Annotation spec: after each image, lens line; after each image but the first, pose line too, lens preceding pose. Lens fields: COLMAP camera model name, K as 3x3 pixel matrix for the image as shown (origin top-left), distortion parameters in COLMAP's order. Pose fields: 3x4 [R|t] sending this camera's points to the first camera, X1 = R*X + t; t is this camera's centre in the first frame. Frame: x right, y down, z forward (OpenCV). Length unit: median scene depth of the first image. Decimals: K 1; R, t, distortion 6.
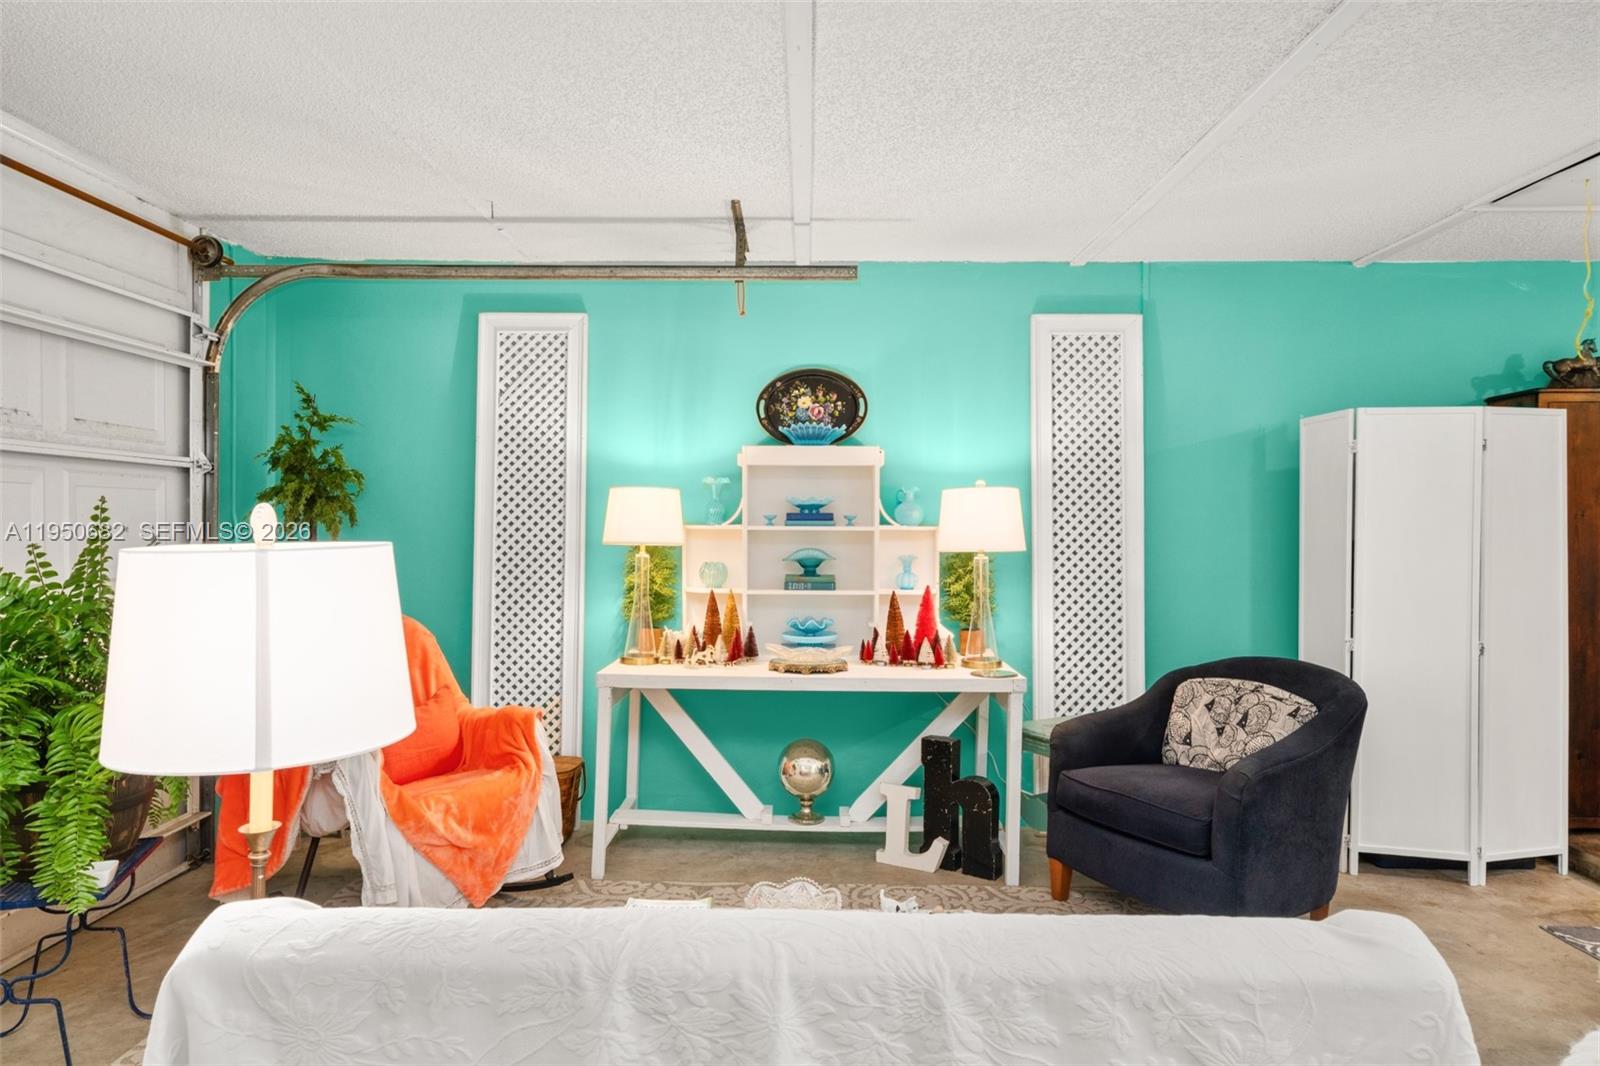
lens RADIAL K [[977.6, 0, 798.4], [0, 977.6, 536.1], [0, 0, 1]] dist [-0.003637, -0.000268]
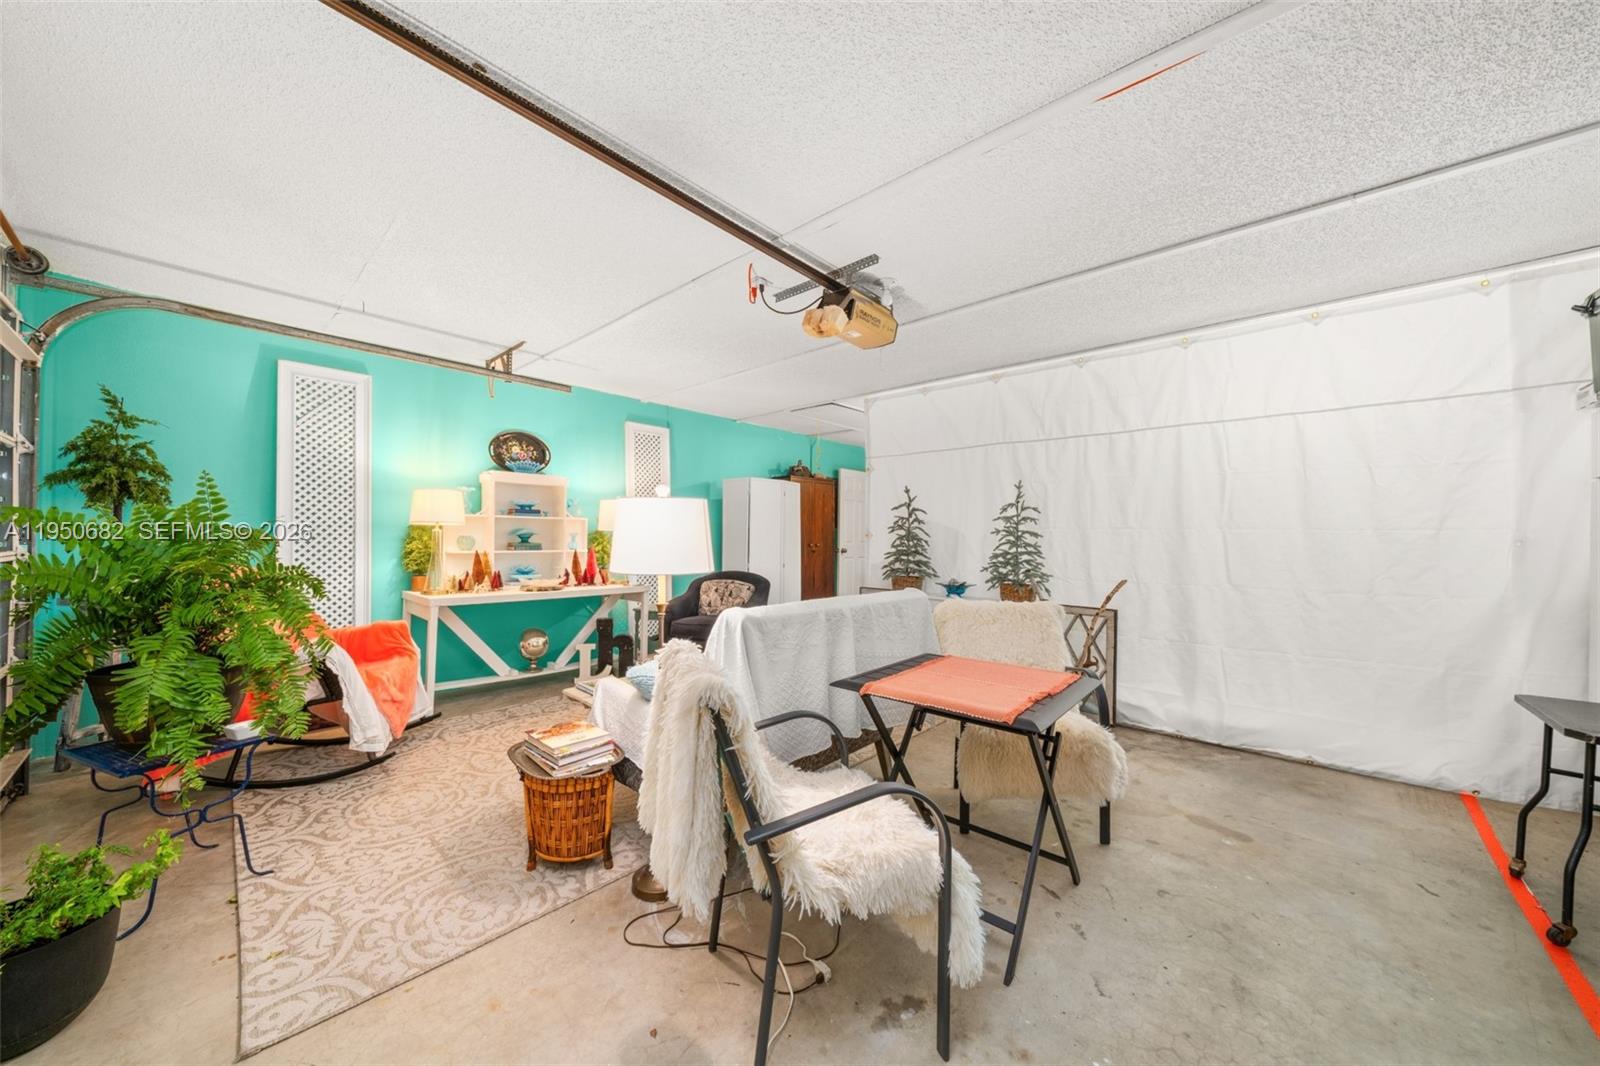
lens RADIAL K [[546.1, 0, 799.0], [0, 546.1, 534.1], [0, 0, 1]] dist [-0.002695, -0.000284]
pose [[0.666129, 0.002697, 0.745832, -0.436400], [0.006171, 0.999939, -0.009127, 0.038410], [-0.745811, 0.010682, 0.666071, -0.088989]]
